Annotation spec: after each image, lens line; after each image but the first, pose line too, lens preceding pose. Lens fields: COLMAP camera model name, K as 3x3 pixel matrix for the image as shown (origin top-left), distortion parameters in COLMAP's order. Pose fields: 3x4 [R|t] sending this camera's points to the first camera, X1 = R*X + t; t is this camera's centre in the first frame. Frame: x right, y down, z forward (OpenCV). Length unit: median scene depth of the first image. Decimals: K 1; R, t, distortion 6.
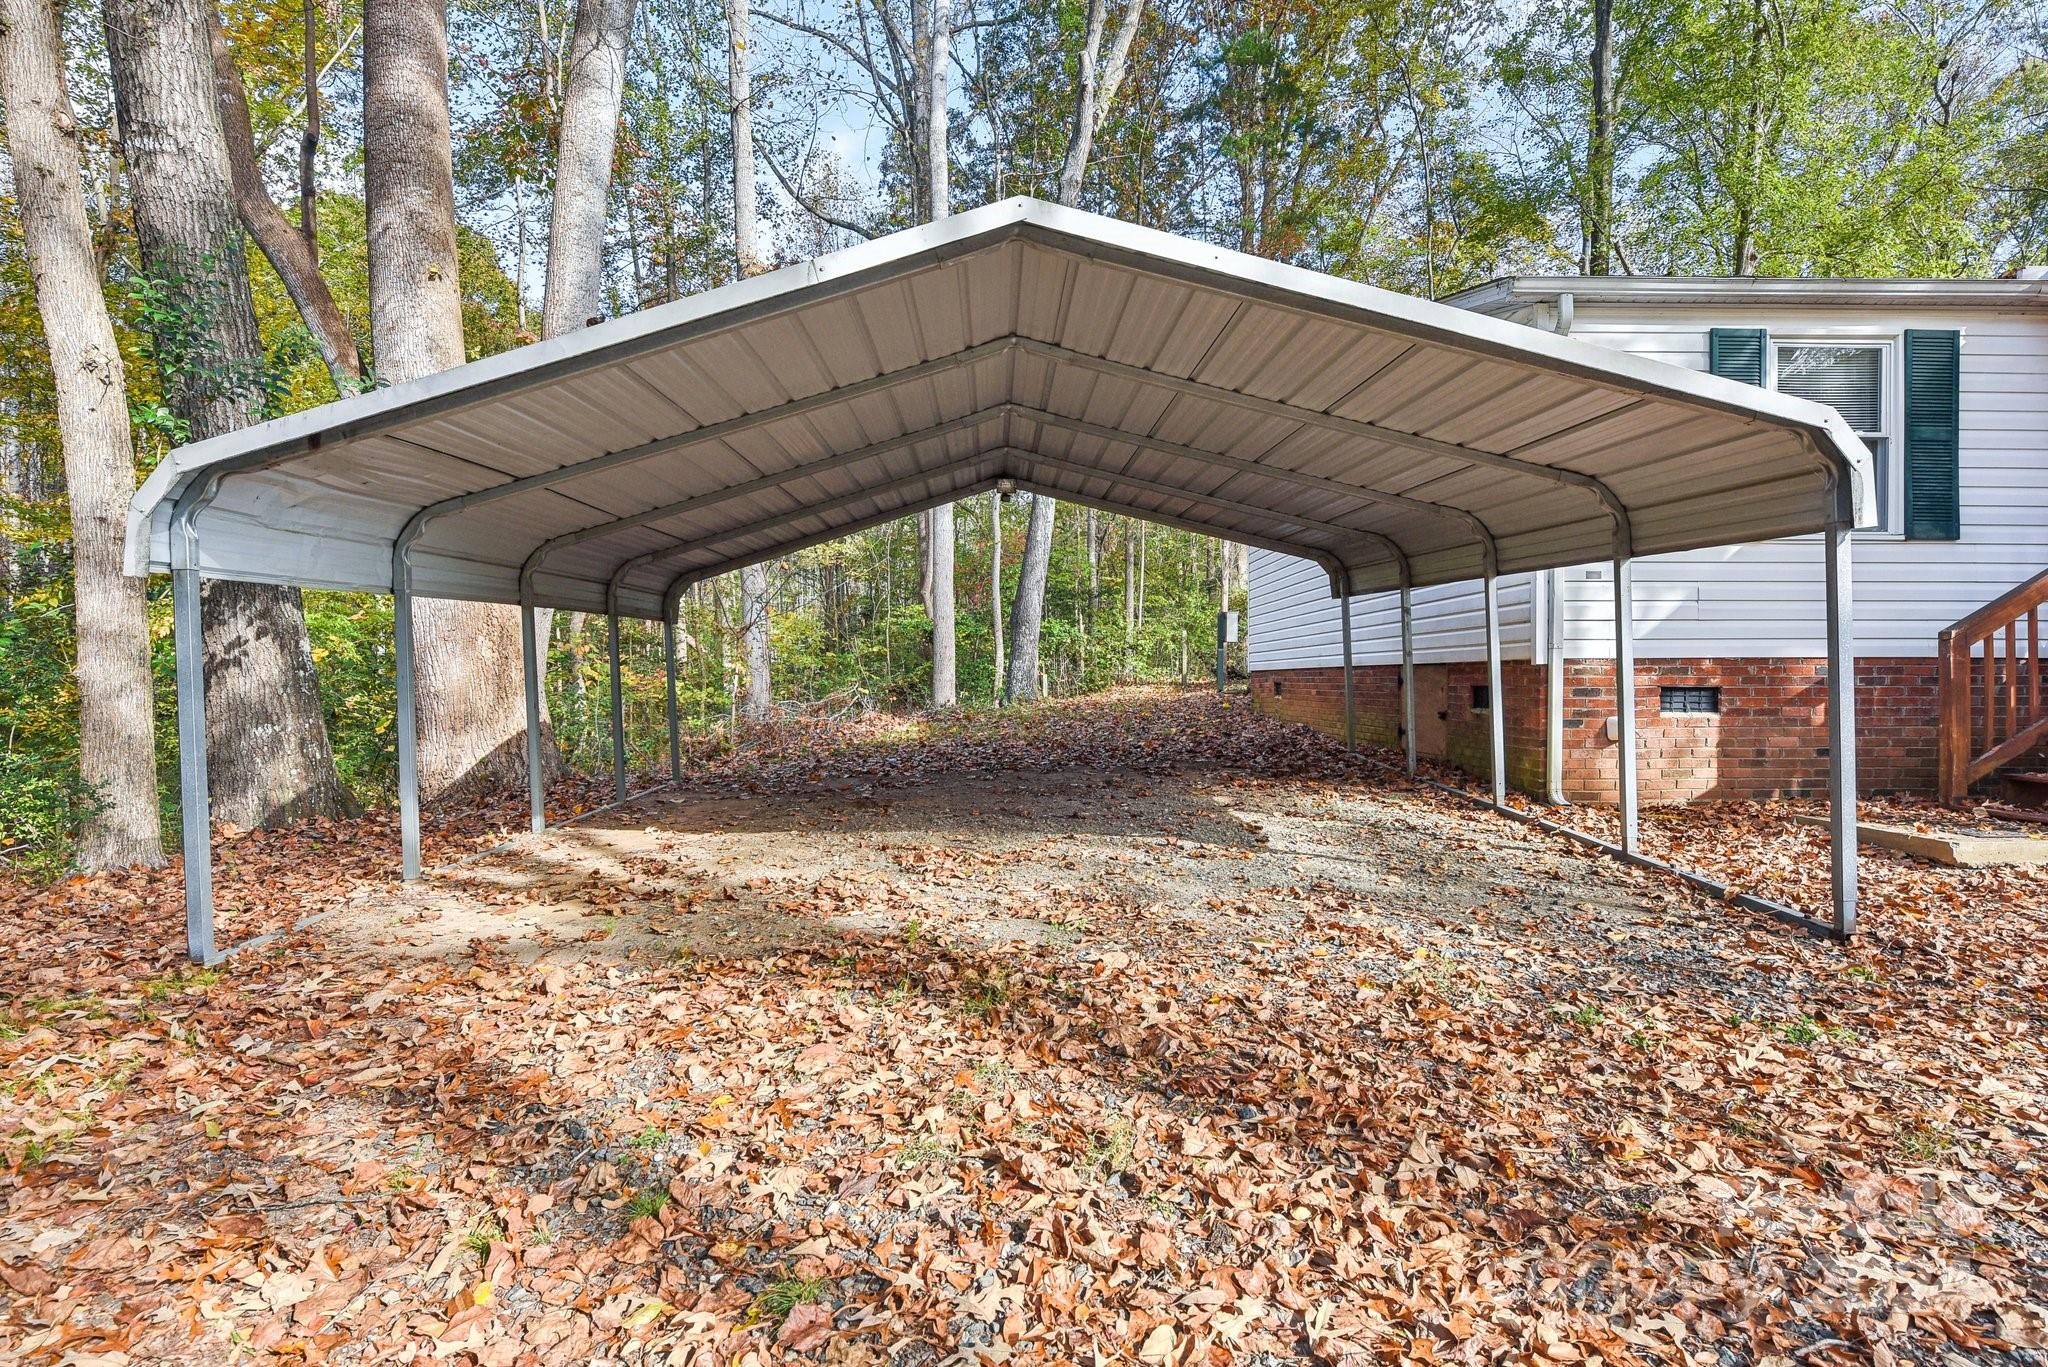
lens RADIAL K [[1082.8, 0, 1024.3], [0, 1082.8, 680.4], [0, 0, 1]] dist [-0.005812, -0.000911]
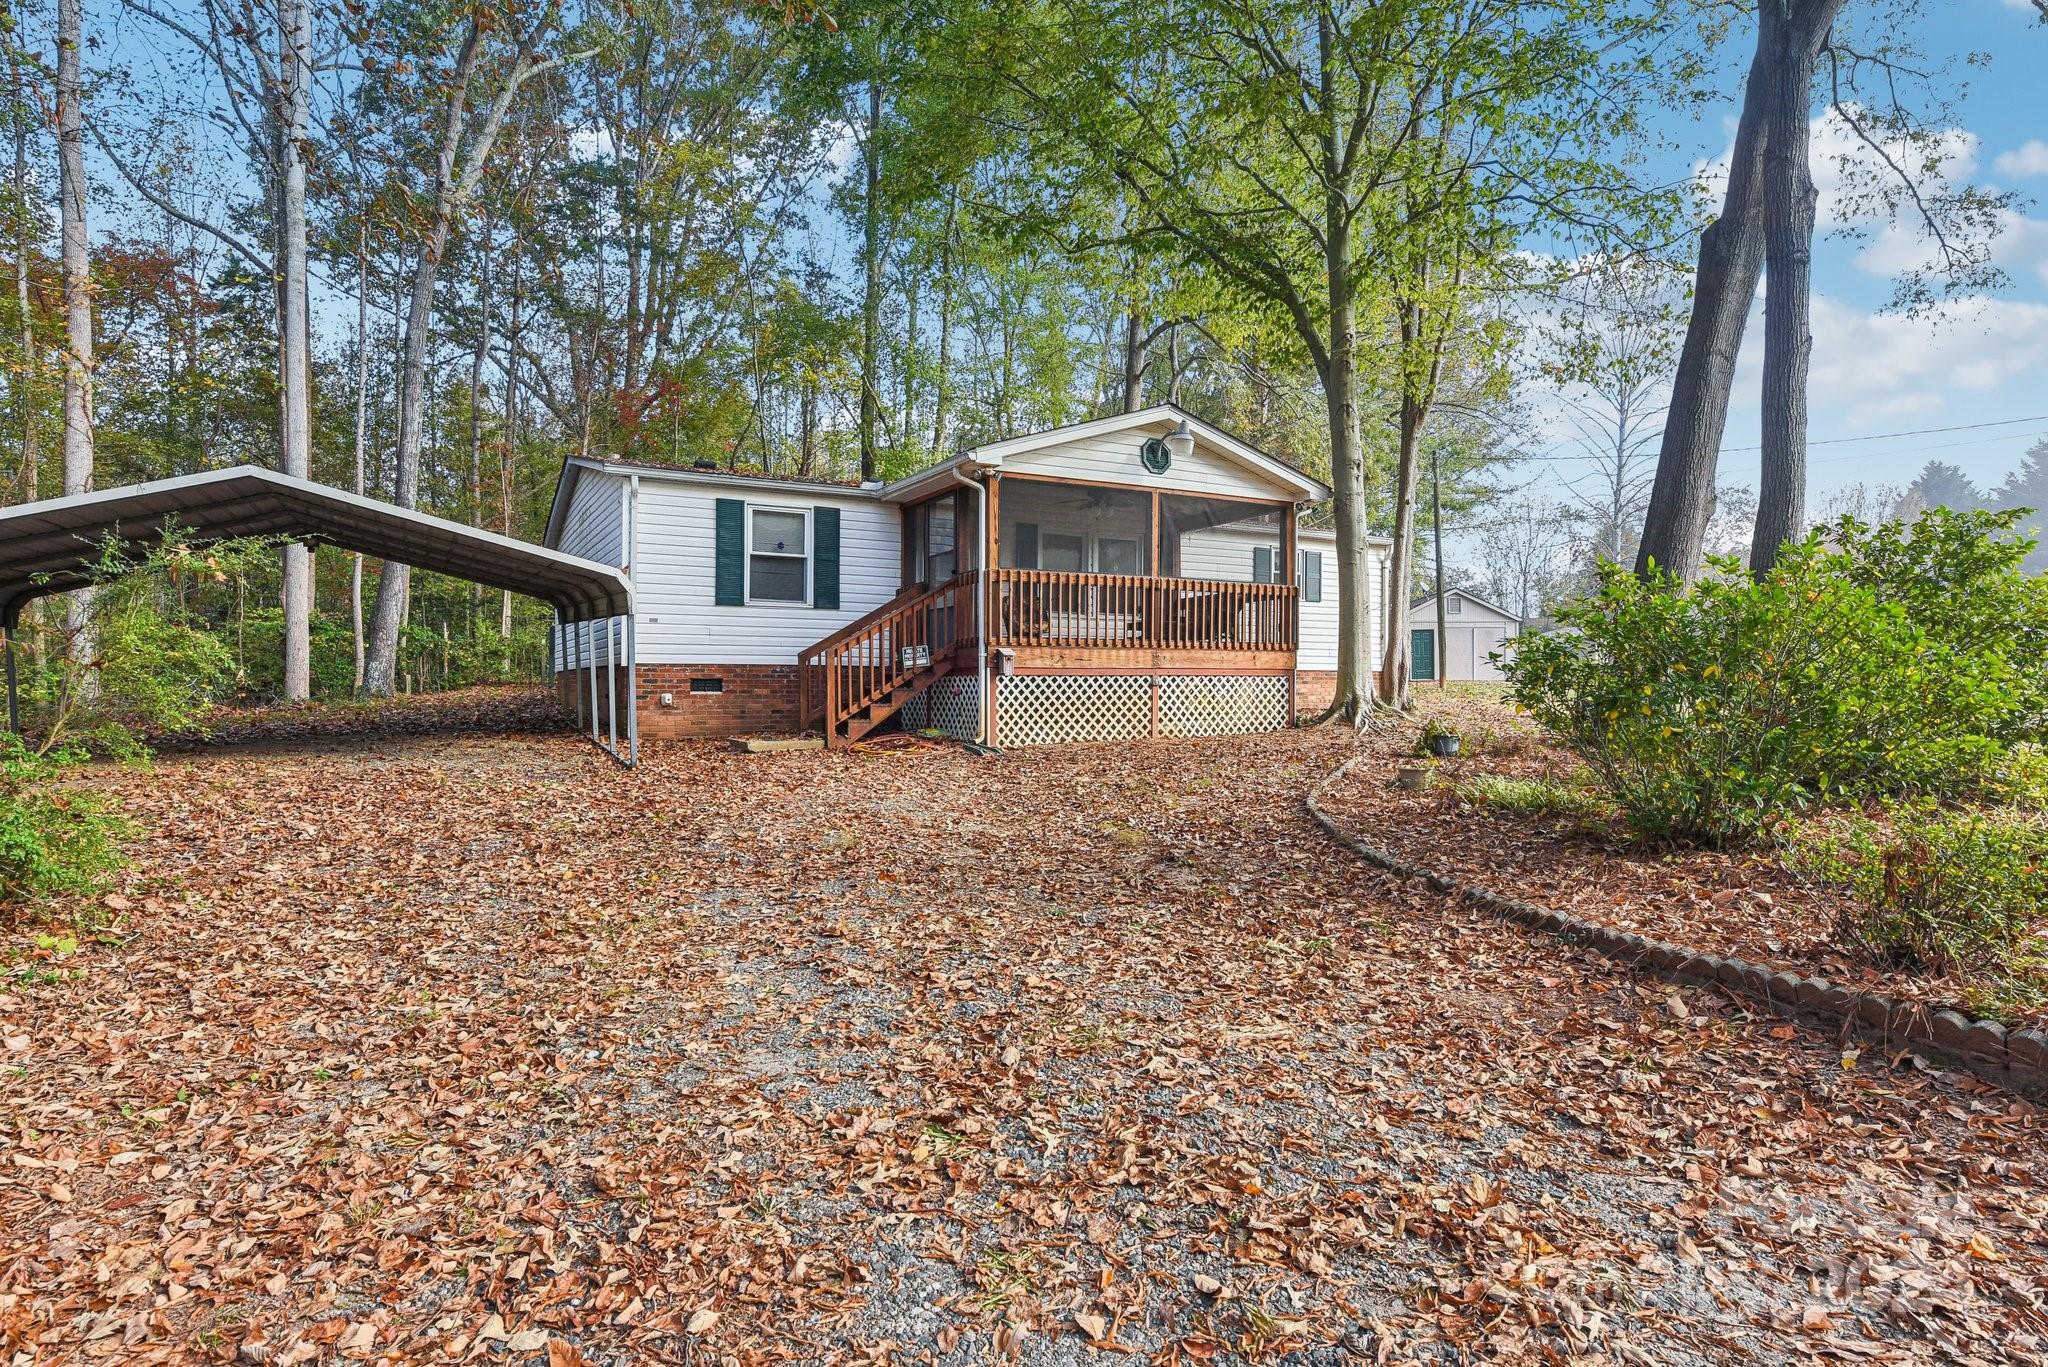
lens RADIAL K [[1082.8, 0, 1024.9], [0, 1082.8, 694.7], [0, 0, 1]] dist [-0.005812, -0.000911]
pose [[0.885757, 0.000989, 0.464148, 0.214222], [-0.003586, 0.999982, 0.004711, 0.024007], [-0.464135, -0.005837, 0.885745, -1.017860]]
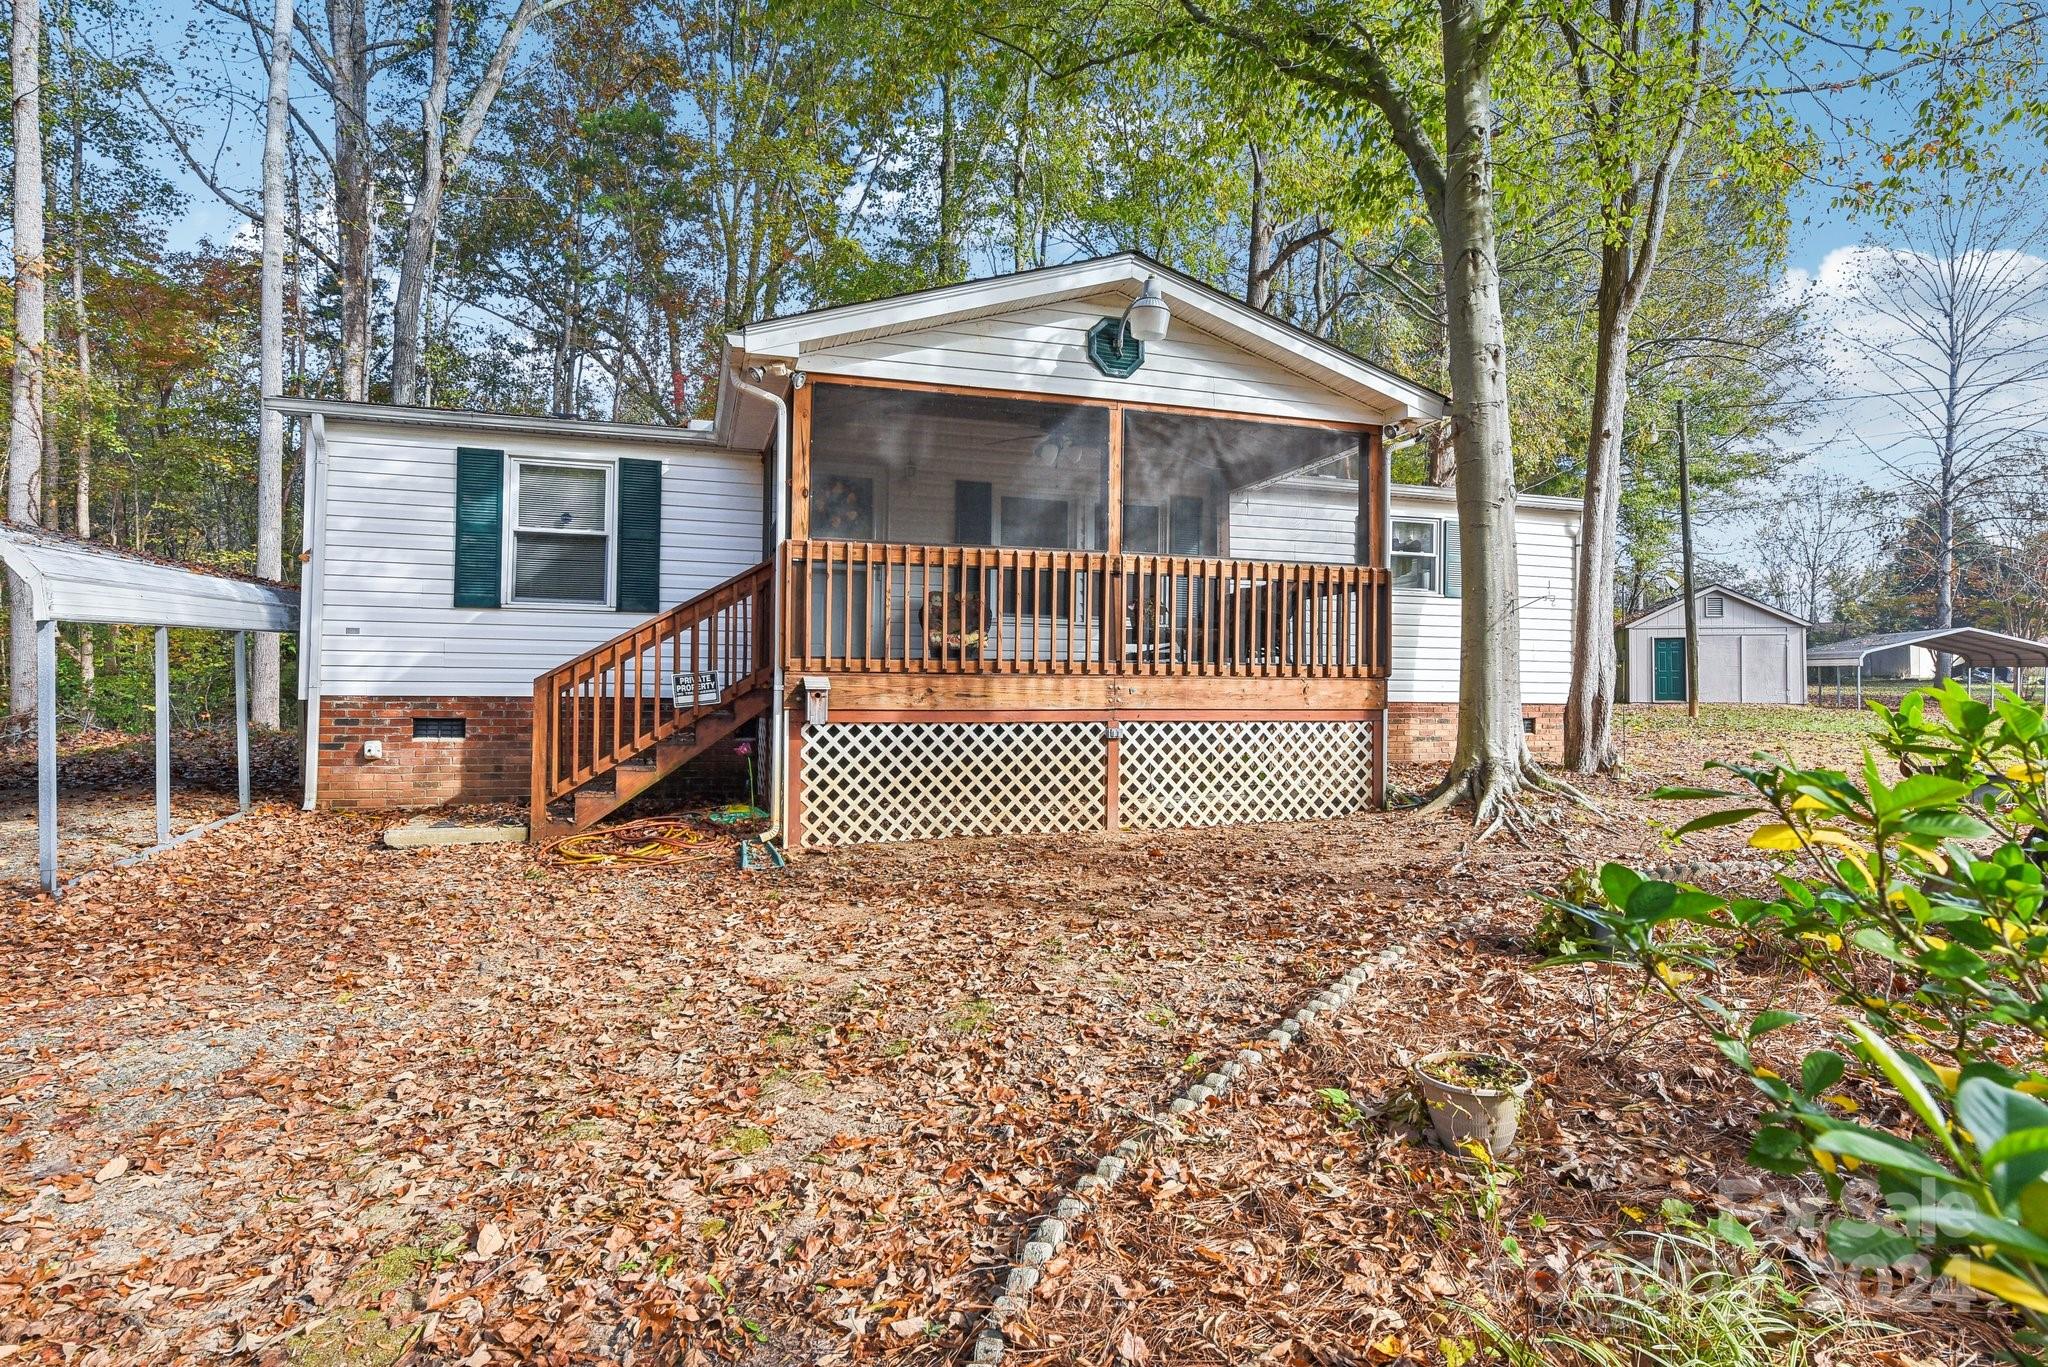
lens RADIAL K [[1082.8, 0, 1024.8], [0, 1082.8, 680.2], [0, 0, 1]] dist [-0.005812, -0.000911]
pose [[0.959468, 0.015468, 0.281393, 0.927398], [-0.011728, 0.999819, -0.014973, -0.028520], [-0.281574, 0.011066, 0.959476, -0.456519]]
